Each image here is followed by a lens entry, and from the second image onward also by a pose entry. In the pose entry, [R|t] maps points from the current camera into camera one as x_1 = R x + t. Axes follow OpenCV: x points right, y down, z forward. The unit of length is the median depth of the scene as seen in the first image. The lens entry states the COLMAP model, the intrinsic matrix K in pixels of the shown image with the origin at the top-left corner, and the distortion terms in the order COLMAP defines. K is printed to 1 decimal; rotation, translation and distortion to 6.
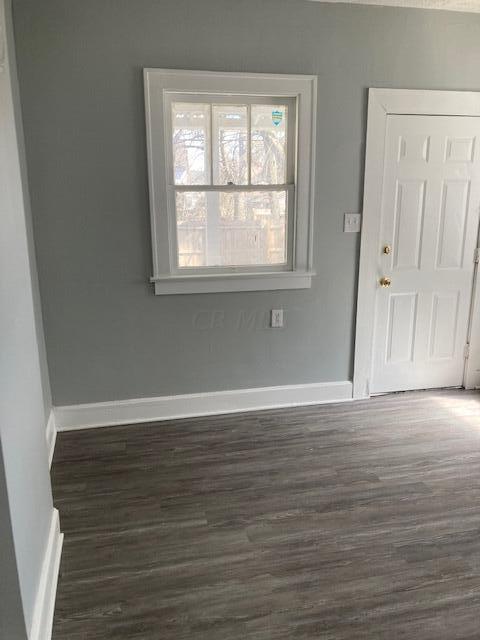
lens RADIAL K [[521.2, 0, 240.7], [0, 521.2, 311.0], [0, 0, 1]] dist [0.029532, -0.034043]
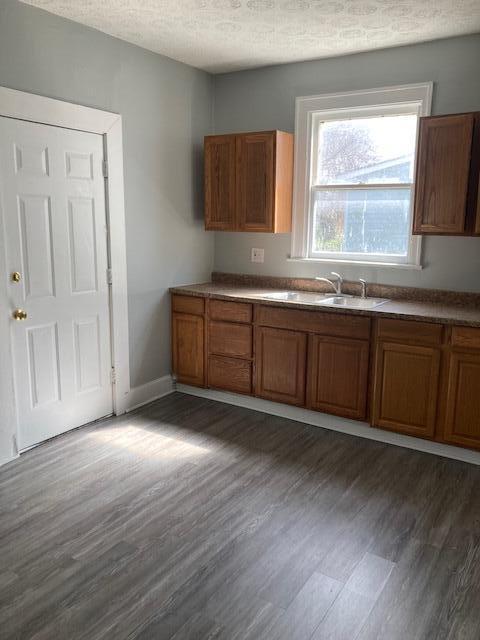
lens RADIAL K [[521.2, 0, 240.7], [0, 521.2, 311.0], [0, 0, 1]] dist [0.029532, -0.034043]
pose [[0.716225, -0.114668, 0.688385, -0.048531], [0.144355, 0.989418, 0.014619, -0.023879], [-0.682776, 0.088901, 0.725199, 0.155993]]
